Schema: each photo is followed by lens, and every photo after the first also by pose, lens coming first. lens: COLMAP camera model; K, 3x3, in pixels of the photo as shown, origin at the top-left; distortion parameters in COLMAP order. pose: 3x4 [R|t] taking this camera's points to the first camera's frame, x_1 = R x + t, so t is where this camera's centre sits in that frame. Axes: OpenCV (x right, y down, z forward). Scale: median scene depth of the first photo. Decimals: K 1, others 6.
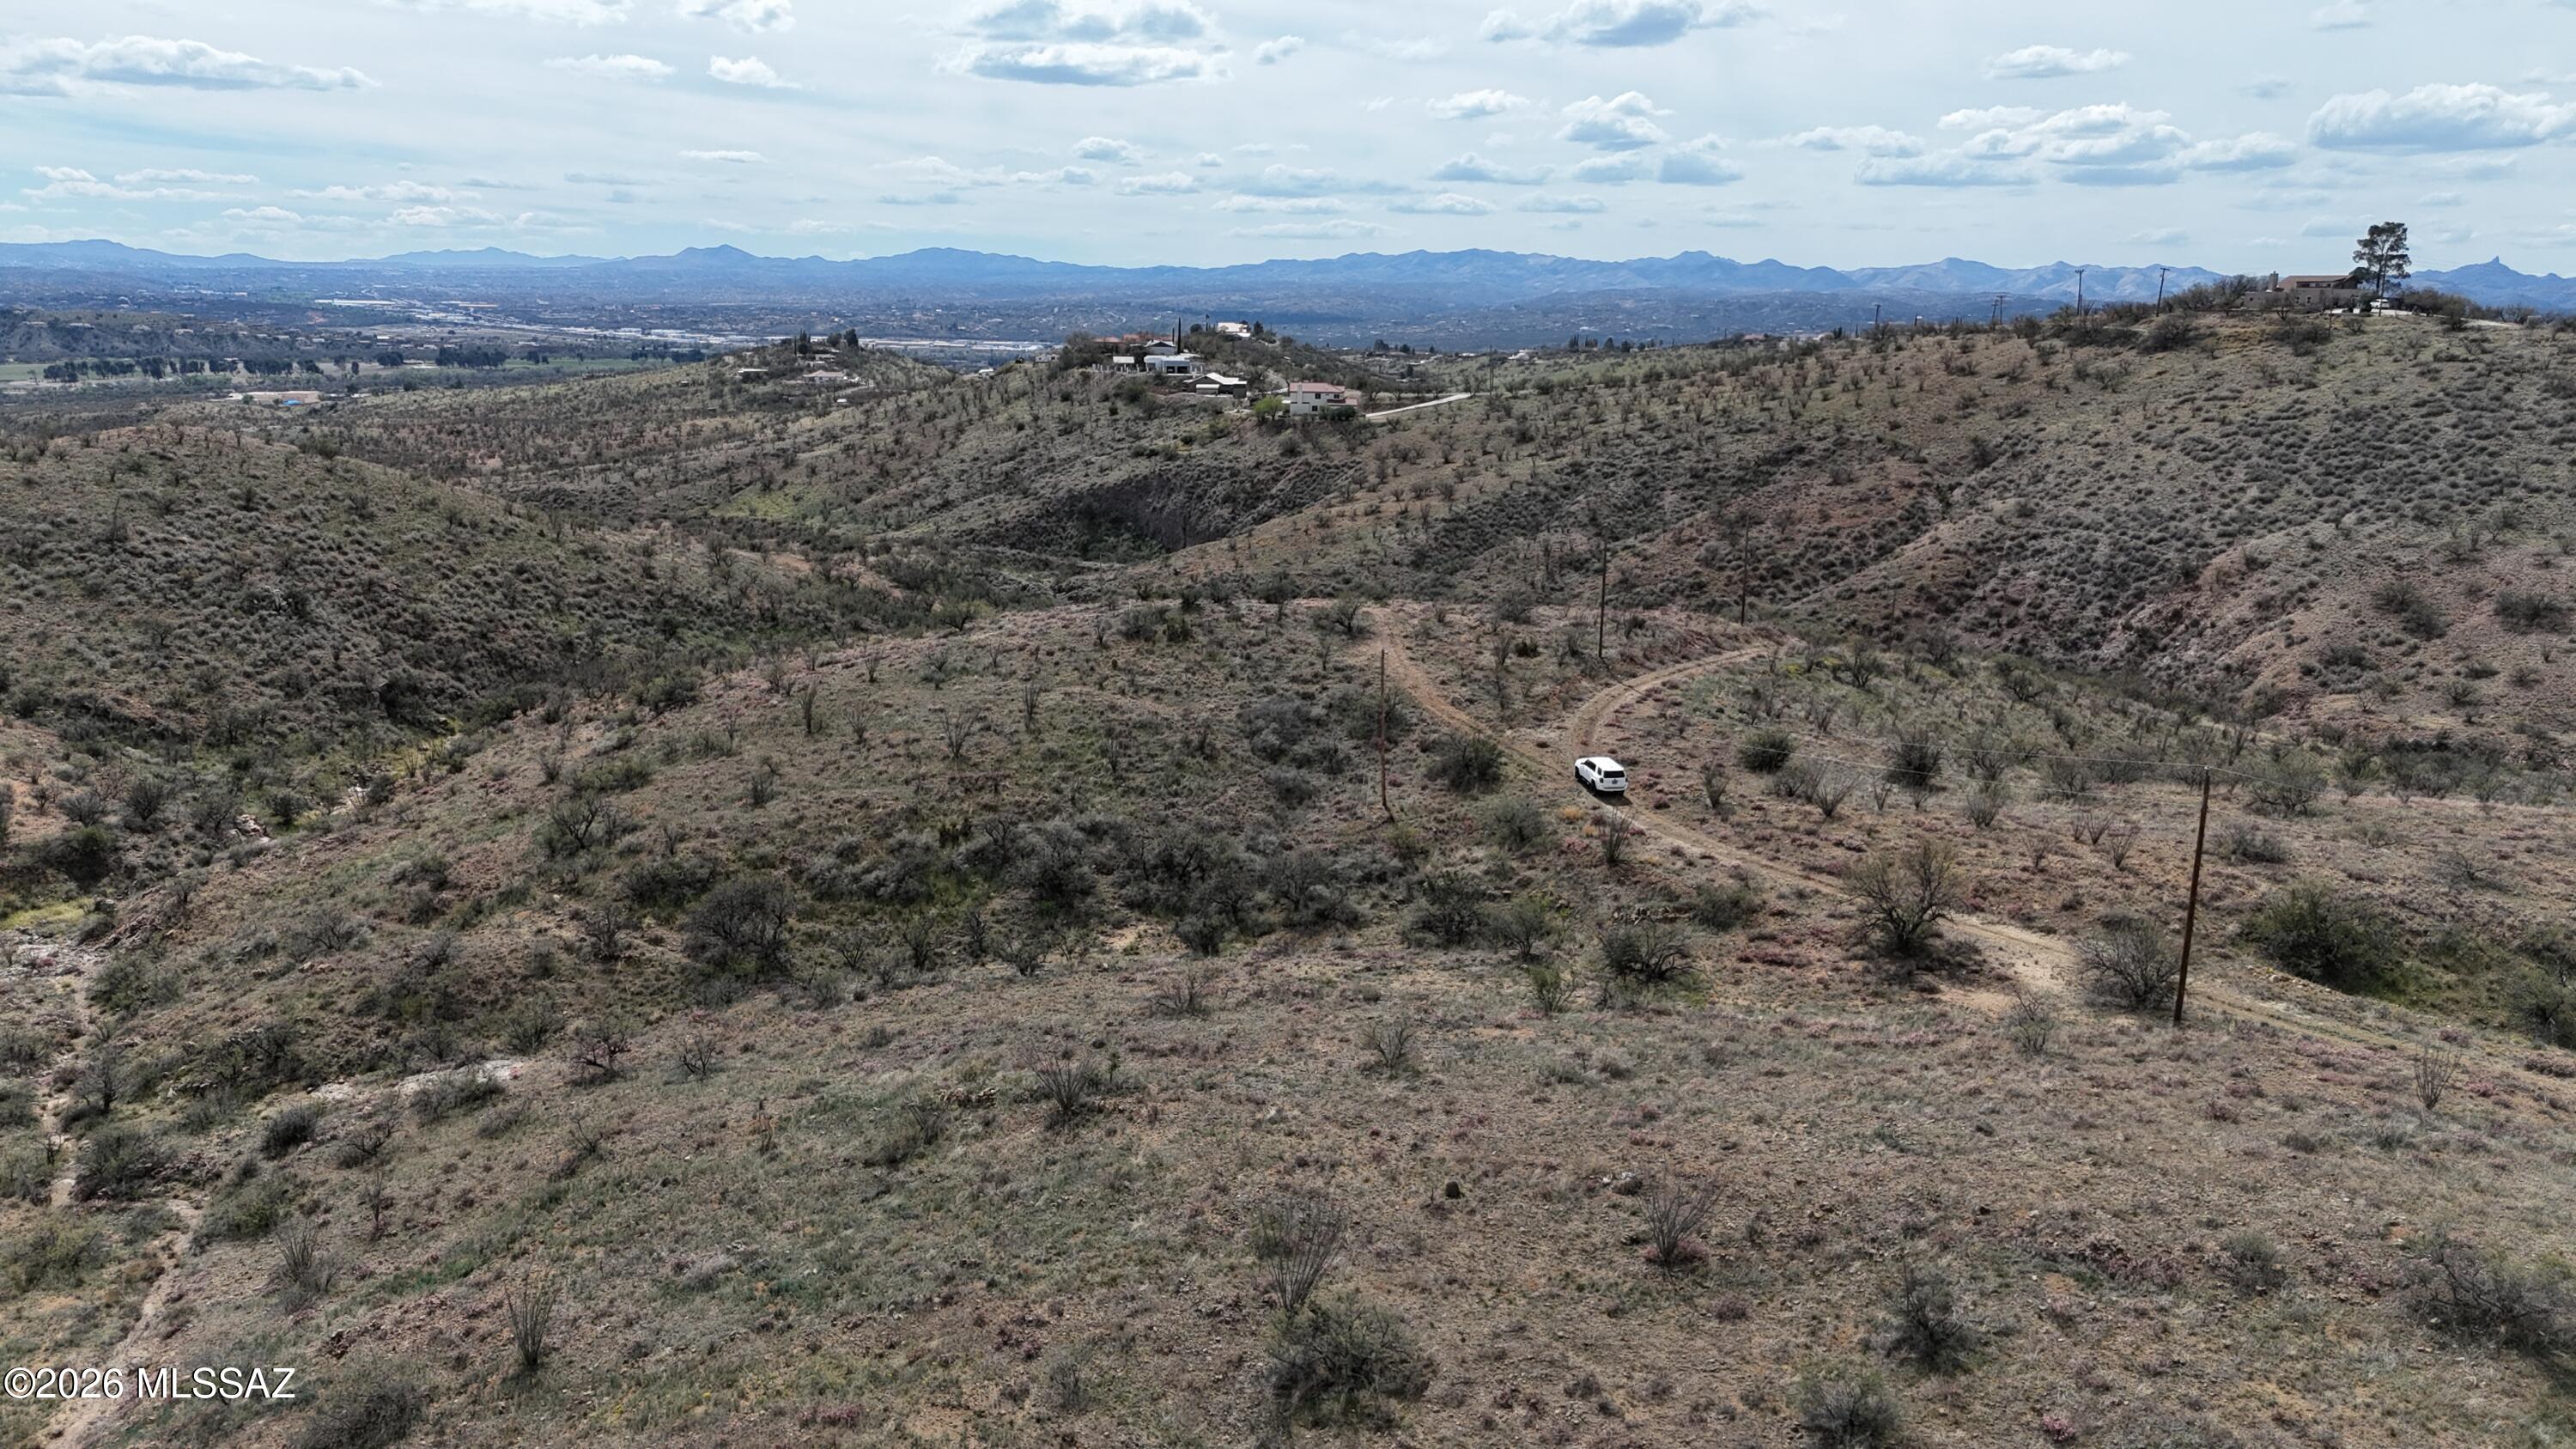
lens RADIAL K [[1882.8, 0, 1283.9], [0, 1882.8, 730.8], [0, 0, 1]] dist [0.075008, -0.065405]
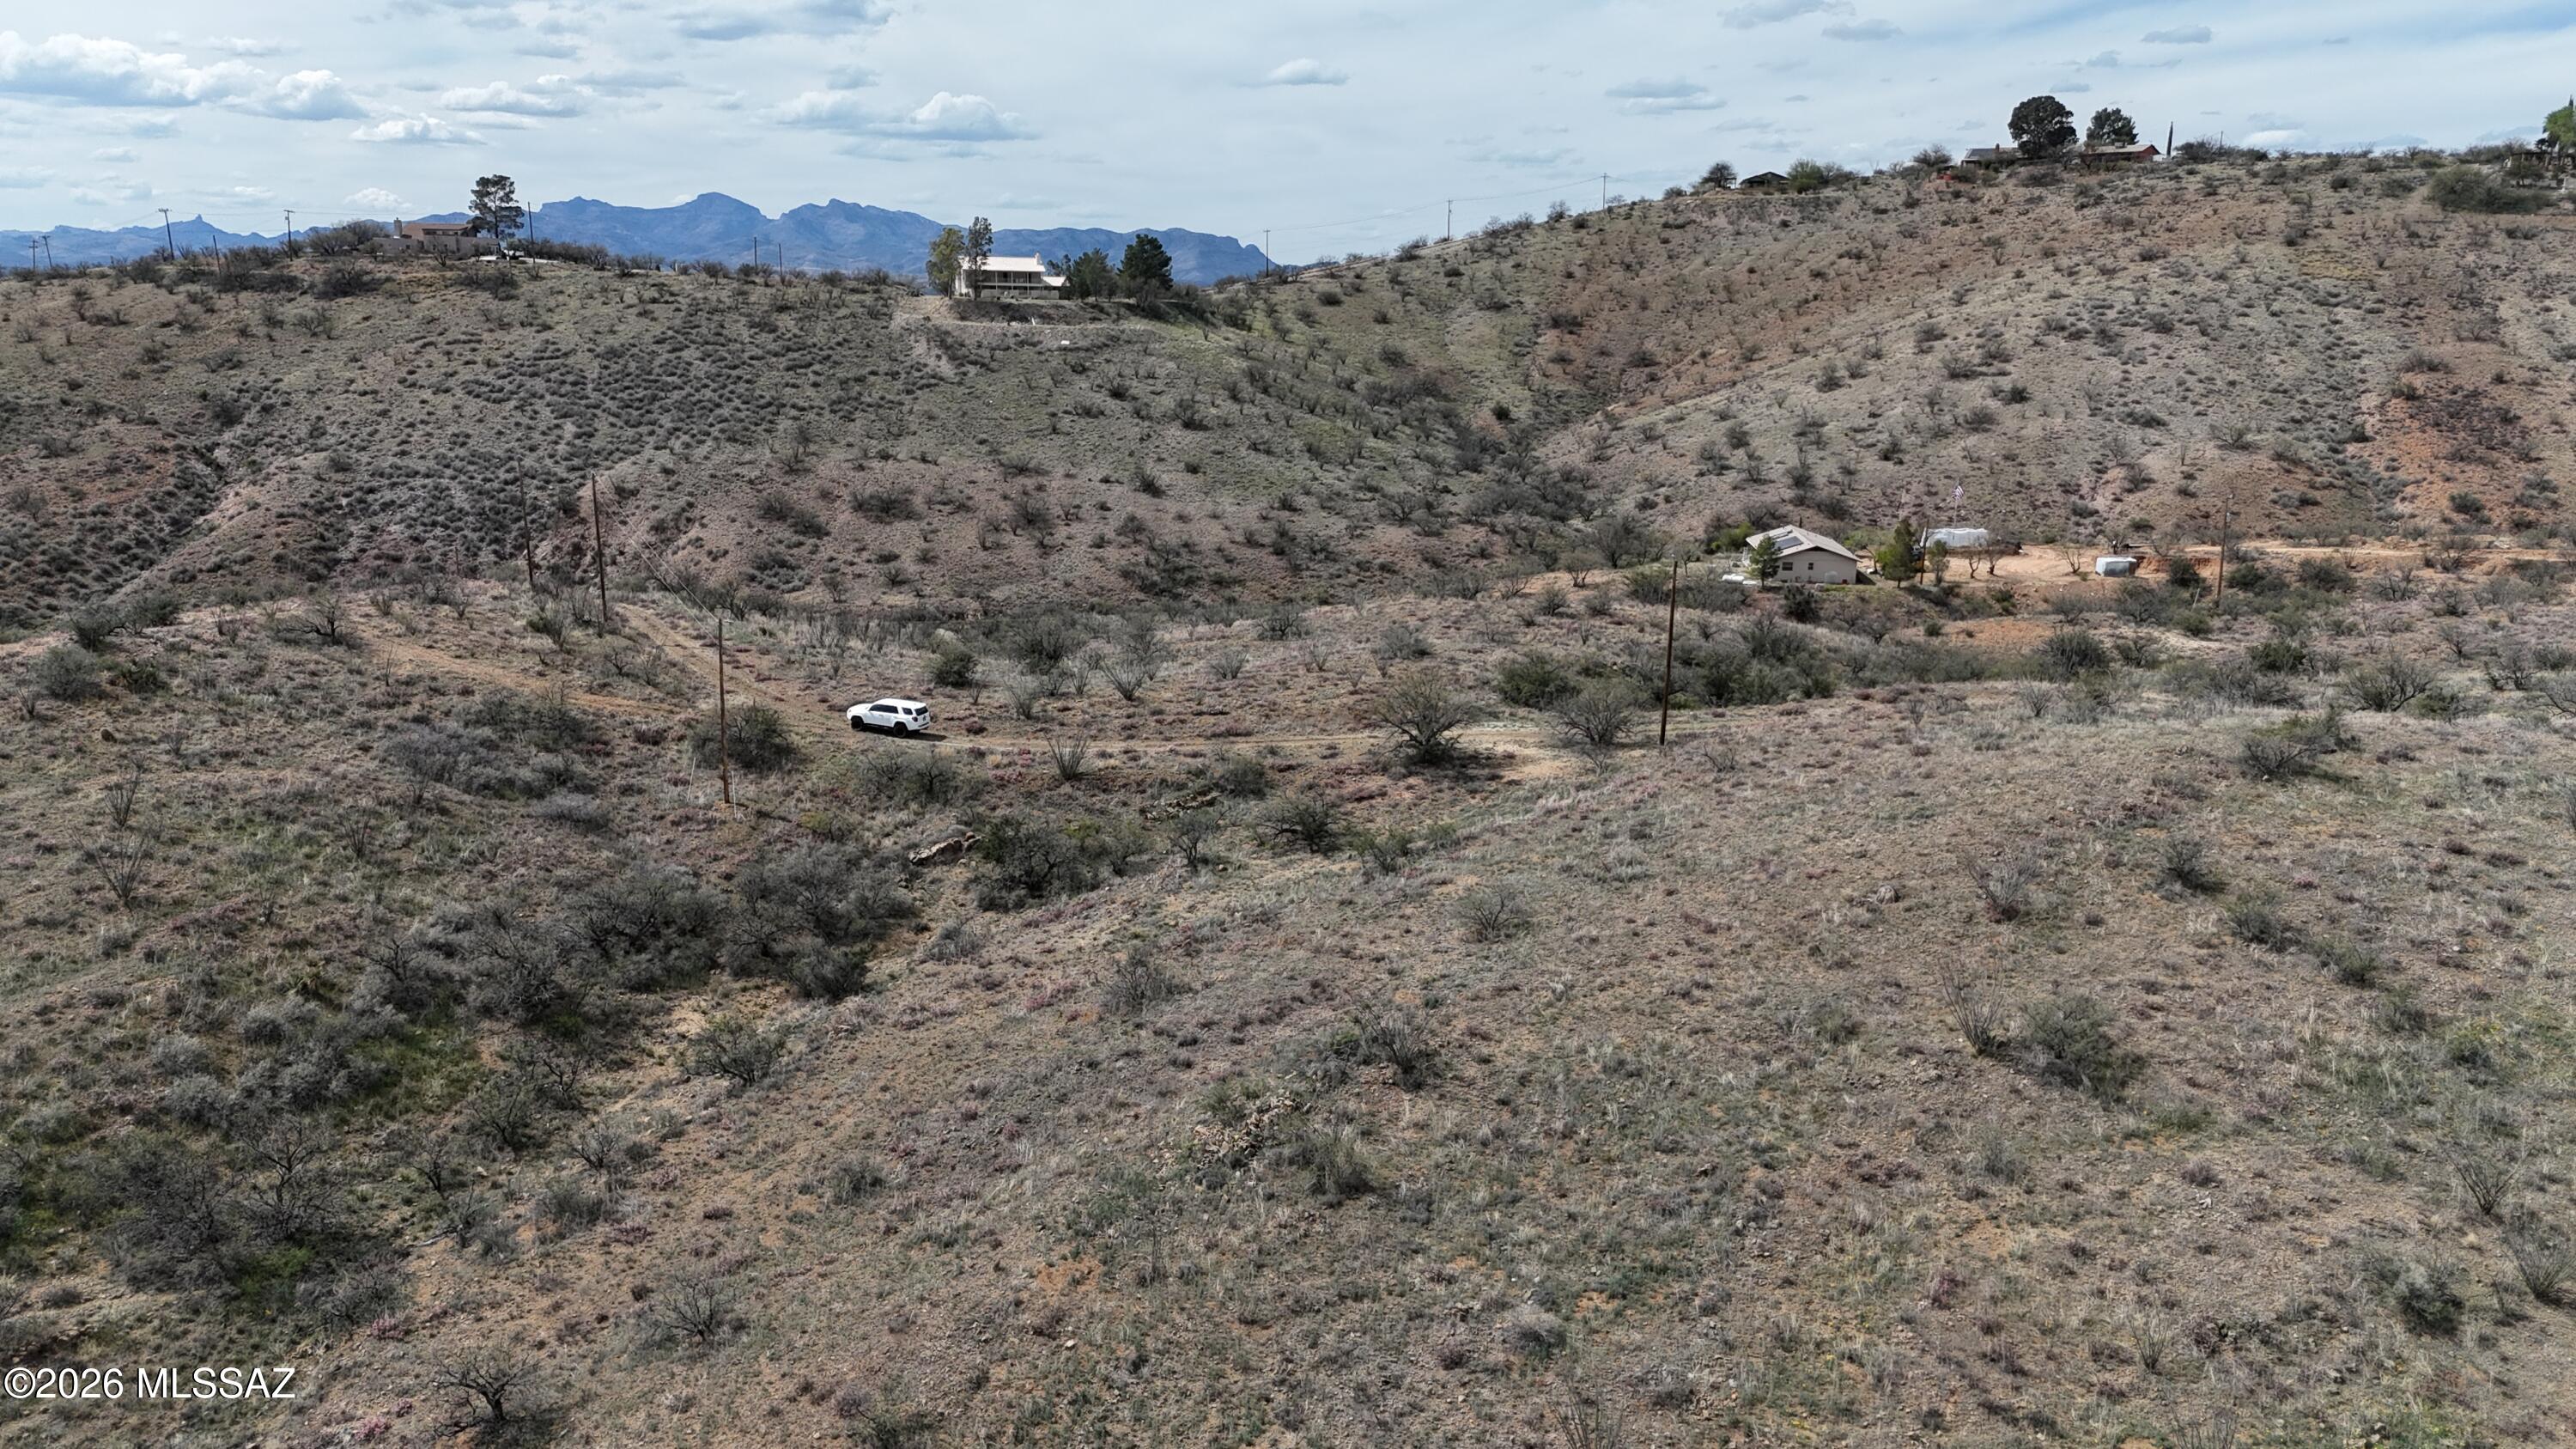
lens RADIAL K [[1882.8, 0, 1283.9], [0, 1882.8, 730.8], [0, 0, 1]] dist [0.075008, -0.065405]
pose [[0.495273, -0.206382, 0.843867, -0.219790], [0.187870, 0.973830, 0.127904, -0.022514], [-0.848180, 0.095190, 0.521085, 0.134749]]
